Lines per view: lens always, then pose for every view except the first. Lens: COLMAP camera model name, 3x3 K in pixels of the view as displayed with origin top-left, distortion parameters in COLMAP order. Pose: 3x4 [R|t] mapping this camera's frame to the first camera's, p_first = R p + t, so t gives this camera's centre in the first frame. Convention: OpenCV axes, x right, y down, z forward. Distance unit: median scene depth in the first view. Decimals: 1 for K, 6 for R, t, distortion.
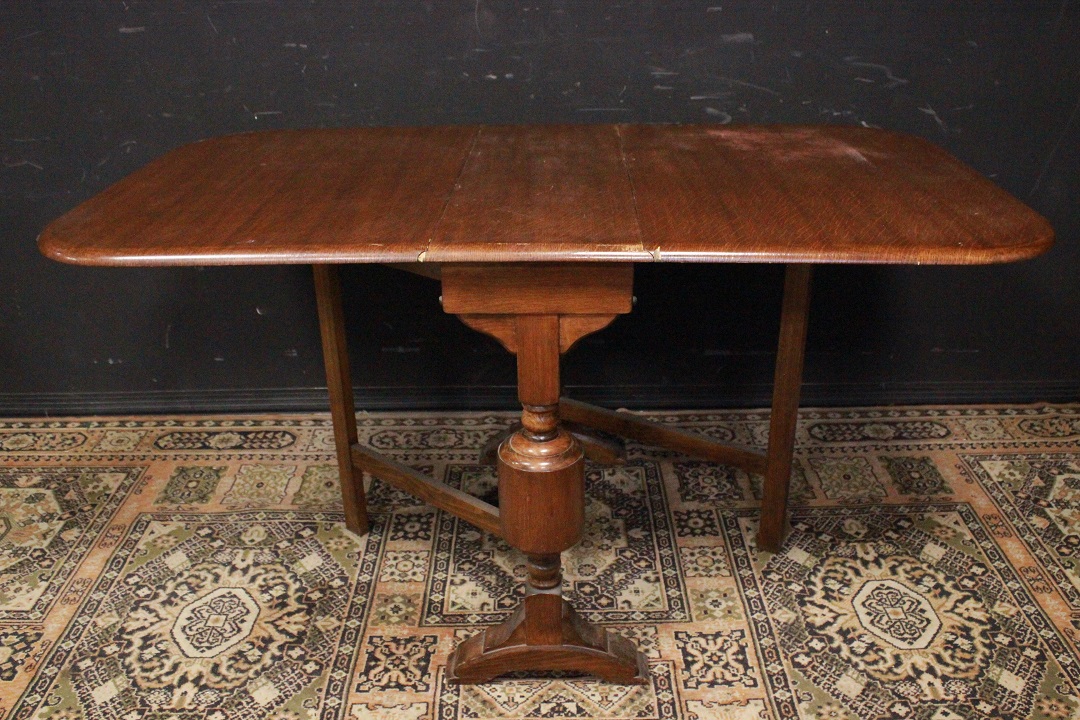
lens RADIAL K [[953.1, 0, 545.0], [0, 953.1, 382.1], [0, 0, 1]] dist [-0.111437, 0.085564]
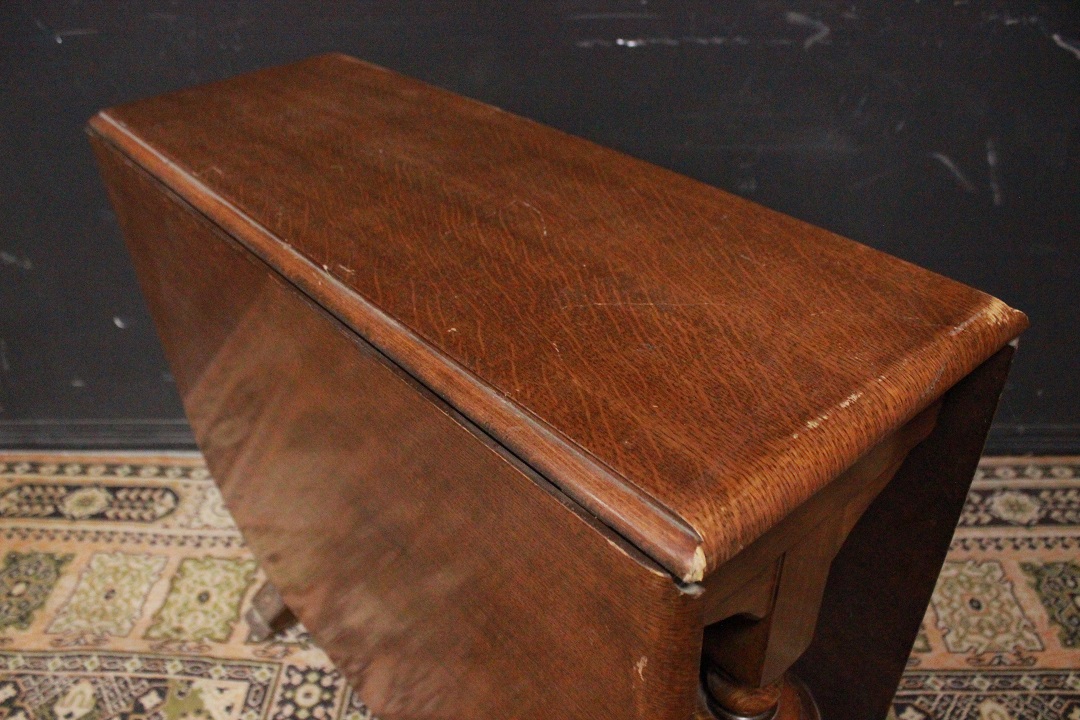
lens RADIAL K [[871.9, 0, 537.3], [0, 871.9, 377.6], [0, 0, 1]] dist [-0.139905, 0.106769]
pose [[0.998590, 0.008870, -0.052339, 0.052051], [-0.000750, 0.988203, 0.153150, -0.169896], [0.053080, -0.152895, 0.986816, 0.504334]]
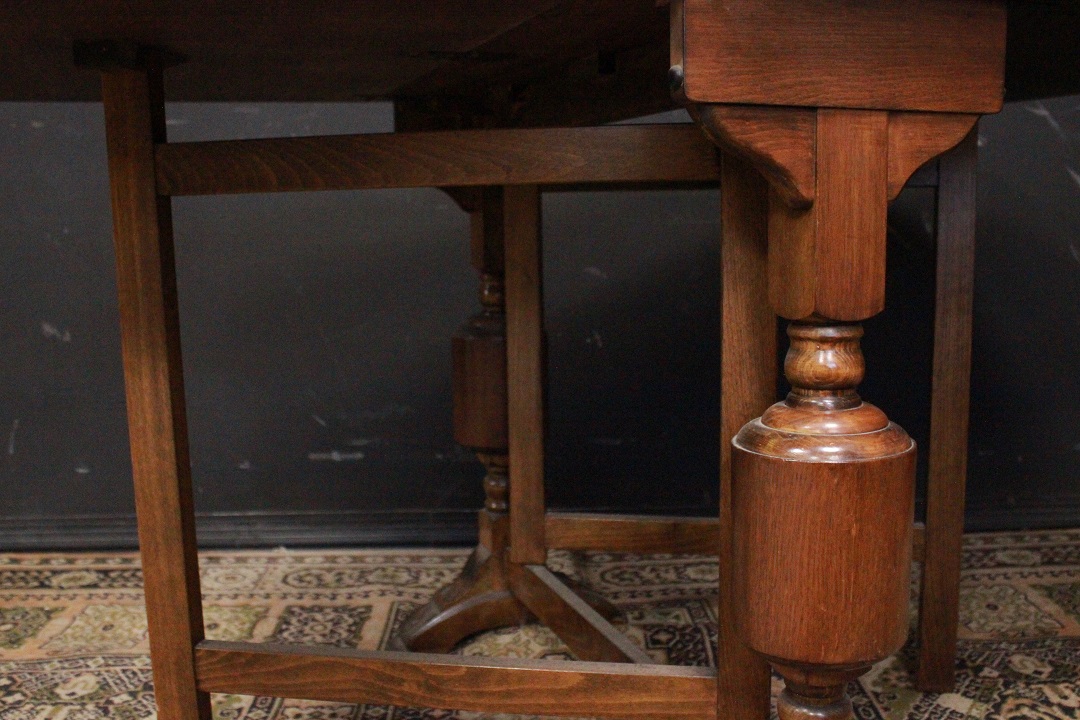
lens RADIAL K [[1009.1, 0, 539.3], [0, 1009.1, 383.7], [0, 0, 1]] dist [-0.068979, 0.000000]
pose [[0.999922, -0.005722, 0.011130, -0.008981], [0.008644, 0.958904, -0.283597, 0.171018], [-0.009049, 0.283671, 0.958879, 0.335433]]
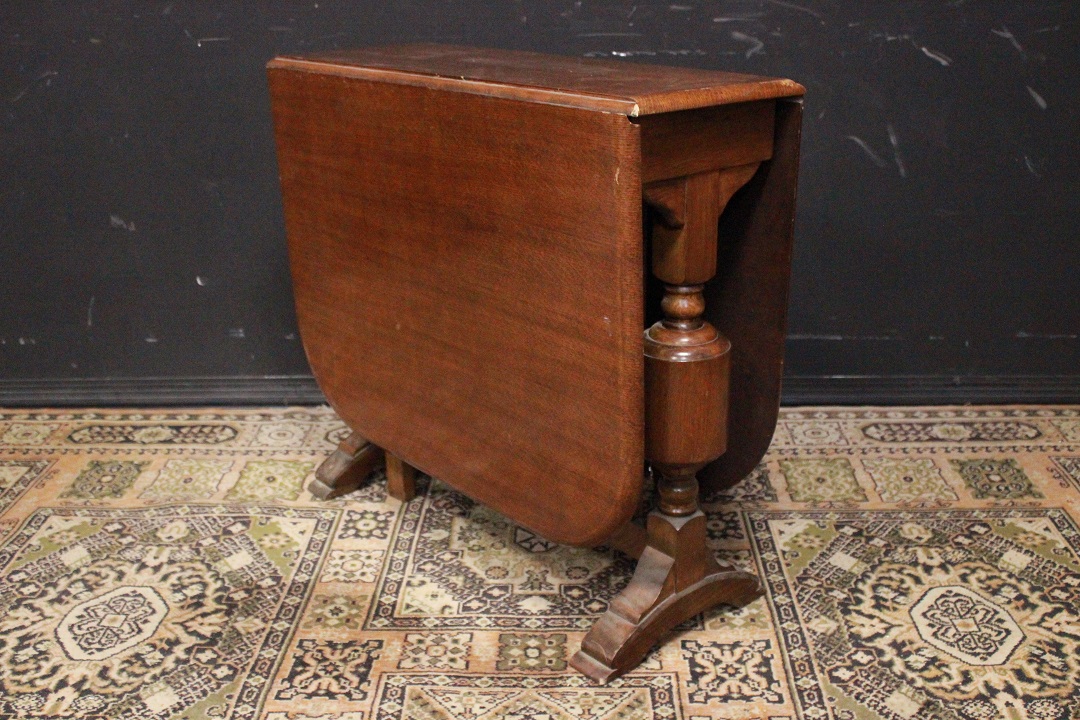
lens RADIAL K [[1117.3, 0, 545.0], [0, 1117.3, 386.7], [0, 0, 1]] dist [-0.057740, 0.000000]
pose [[0.999406, 0.009993, -0.032980, 0.047480], [-0.012462, 0.997065, -0.075537, 0.114644], [0.032129, 0.075903, 0.996597, 0.045201]]
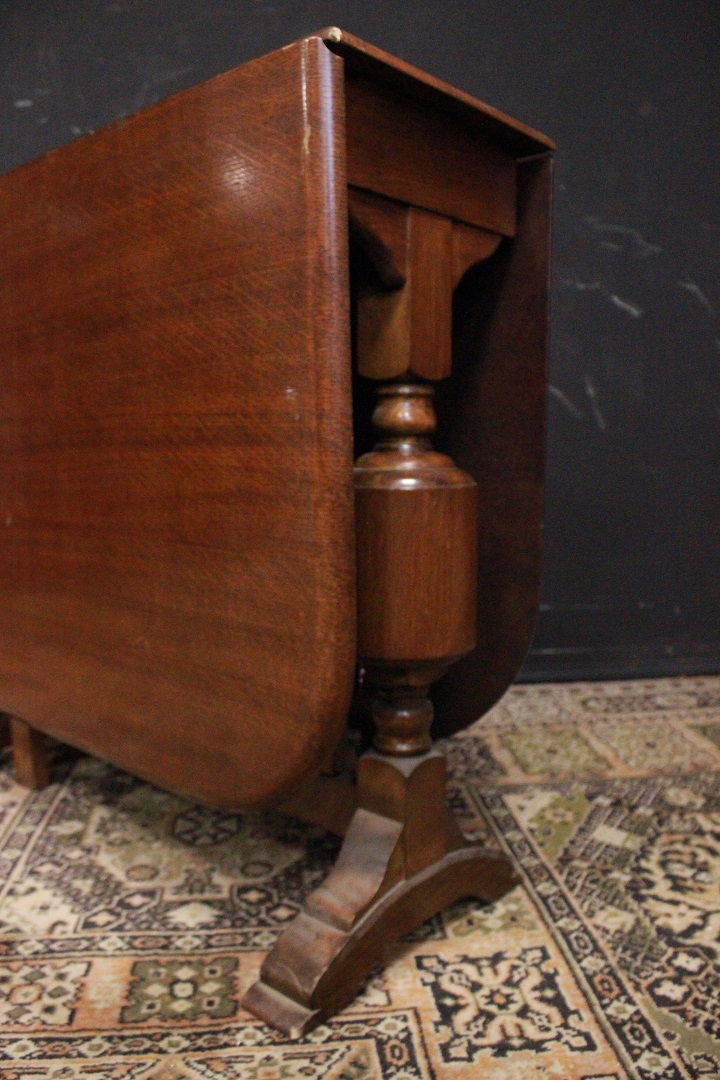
lens RADIAL K [[871.9, 0, 361.0], [0, 871.9, 548.5], [0, 0, 1]] dist [-0.139905, 0.106769]
pose [[0.995110, 0.000850, 0.098771, 0.056748], [0.030891, 0.947123, -0.319380, 0.184968], [-0.093819, 0.320870, 0.942465, 0.454700]]
